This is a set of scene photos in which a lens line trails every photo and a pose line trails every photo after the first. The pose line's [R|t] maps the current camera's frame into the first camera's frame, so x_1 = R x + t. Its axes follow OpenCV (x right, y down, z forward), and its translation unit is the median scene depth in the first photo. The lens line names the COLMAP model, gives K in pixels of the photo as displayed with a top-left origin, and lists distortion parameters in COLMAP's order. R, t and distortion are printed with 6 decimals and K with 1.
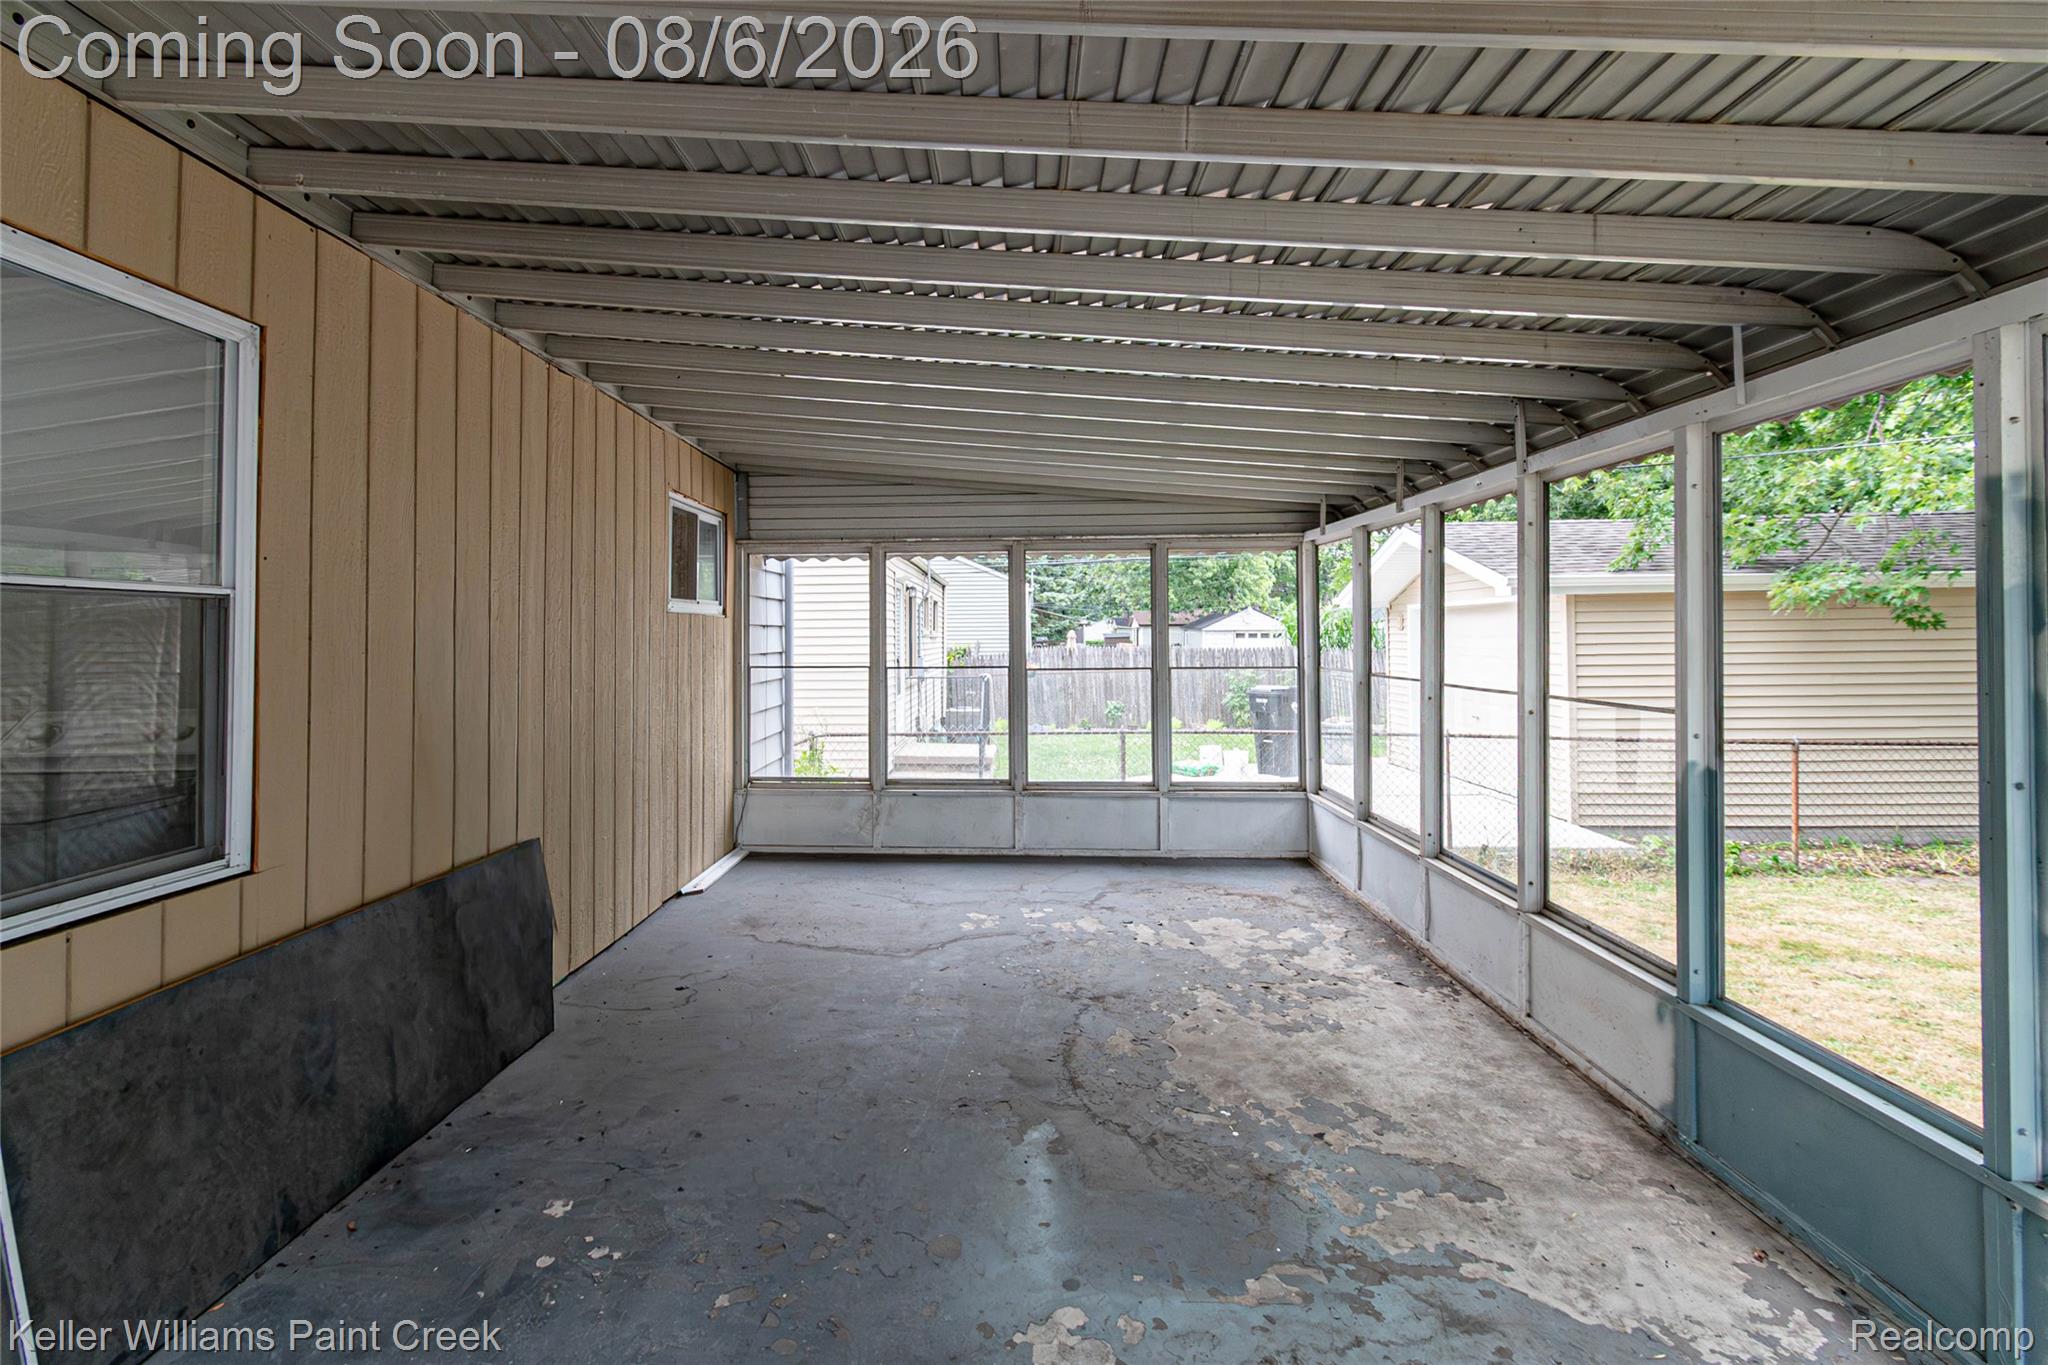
lens RADIAL K [[921.9, 0, 973.5], [0, 921.9, 606.3], [0, 0, 1]] dist [0.001238, 0.000166]
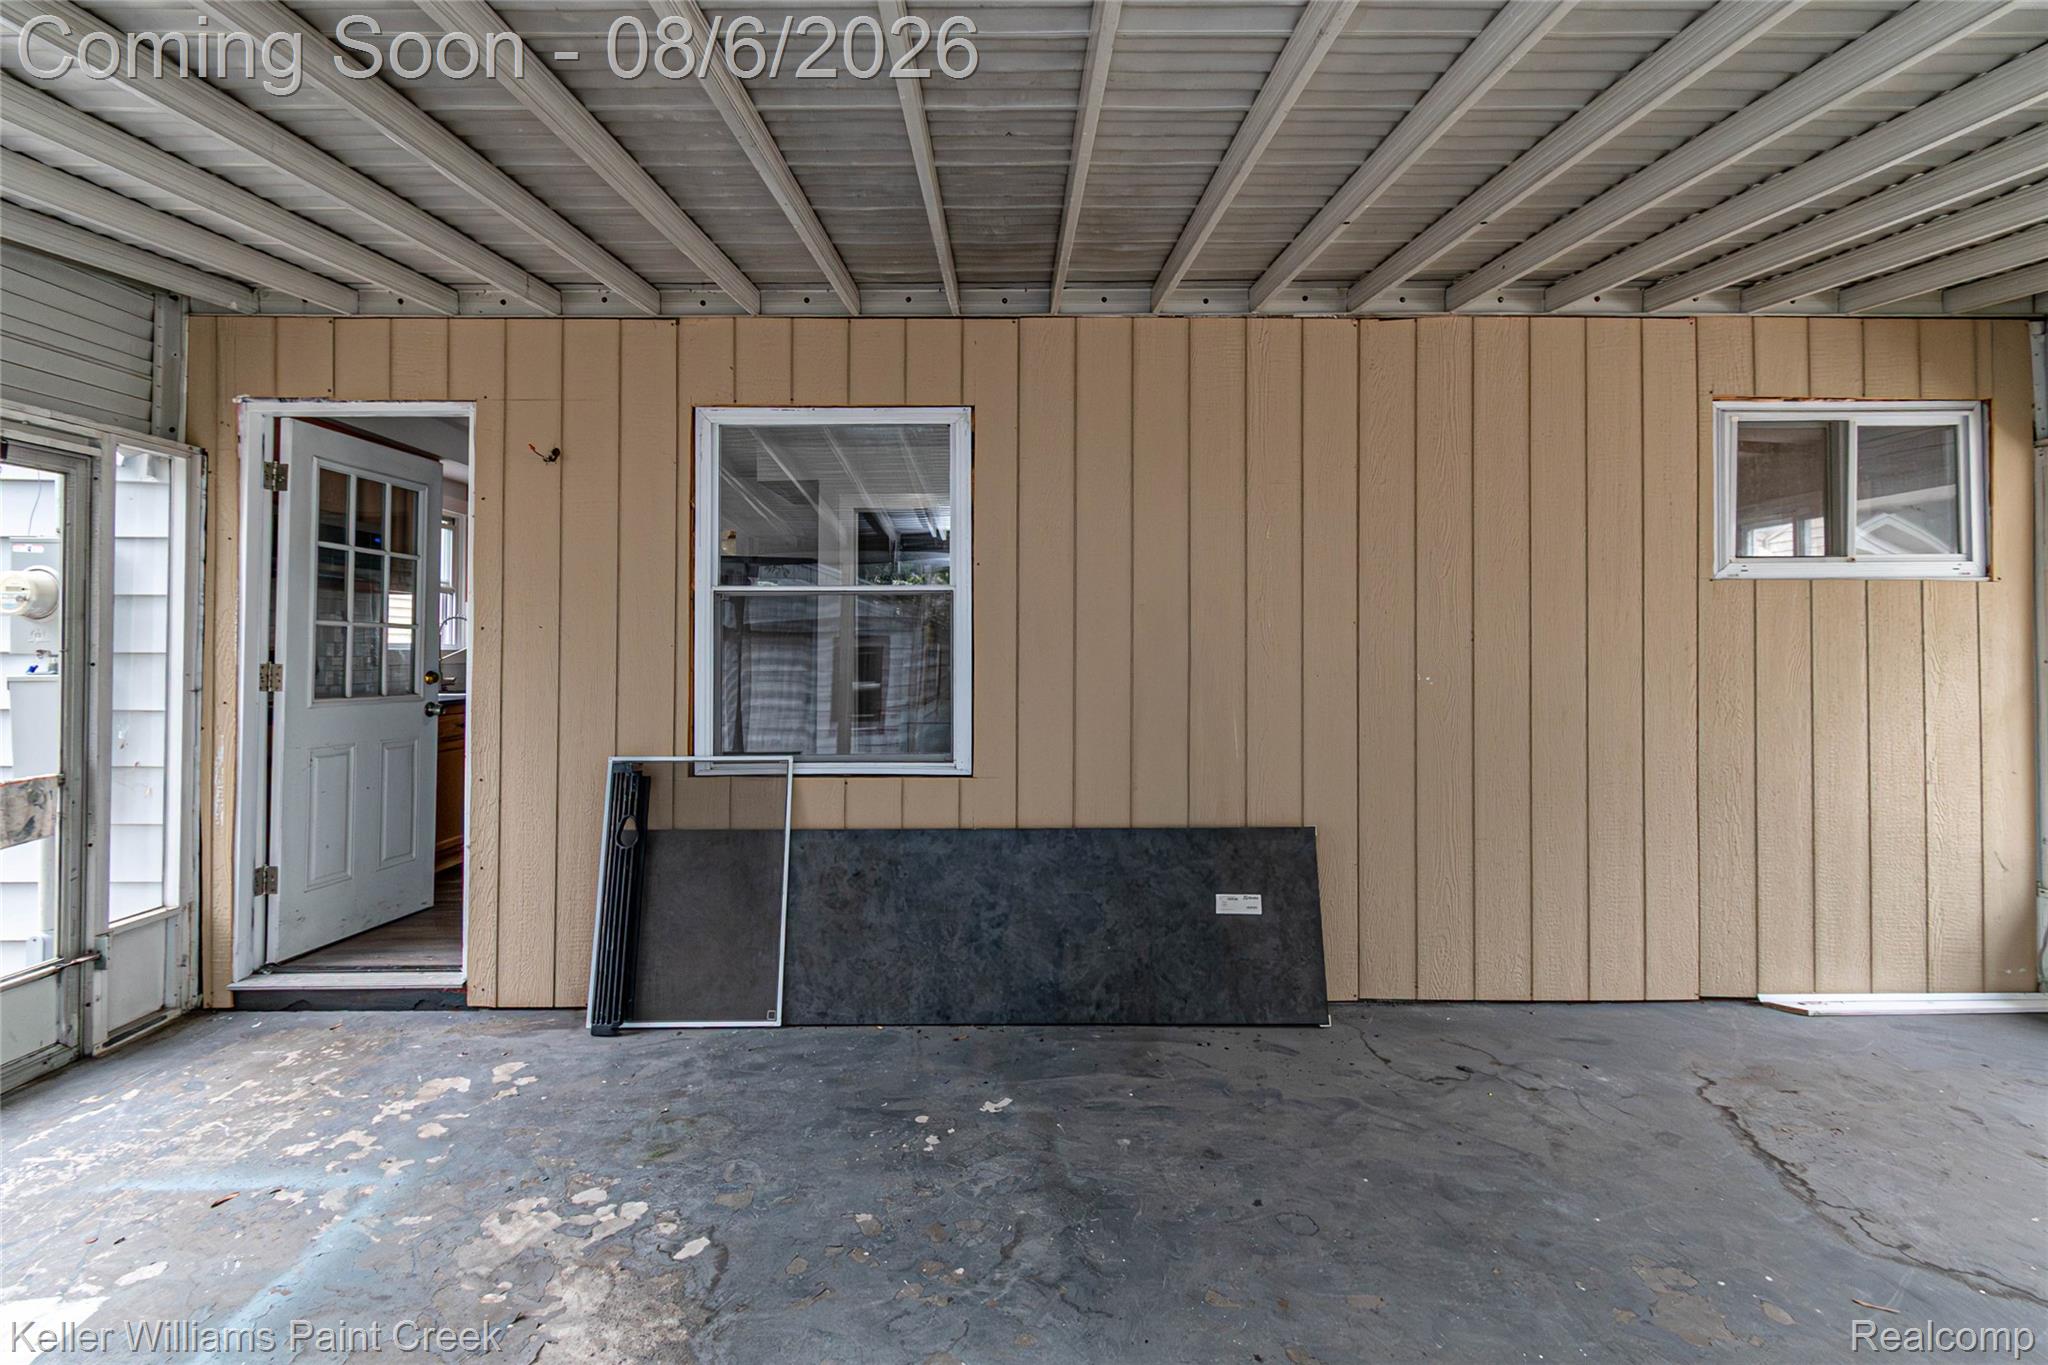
lens RADIAL K [[921.6, 0, 1023.7], [0, 921.6, 649.6], [0, 0, 1]] dist [0.000099, 0.000083]
pose [[0.067088, -0.012591, -0.997668, 0.597911], [0.038862, 0.999195, -0.009997, 0.086713], [0.996990, -0.038100, 0.067523, 0.844725]]
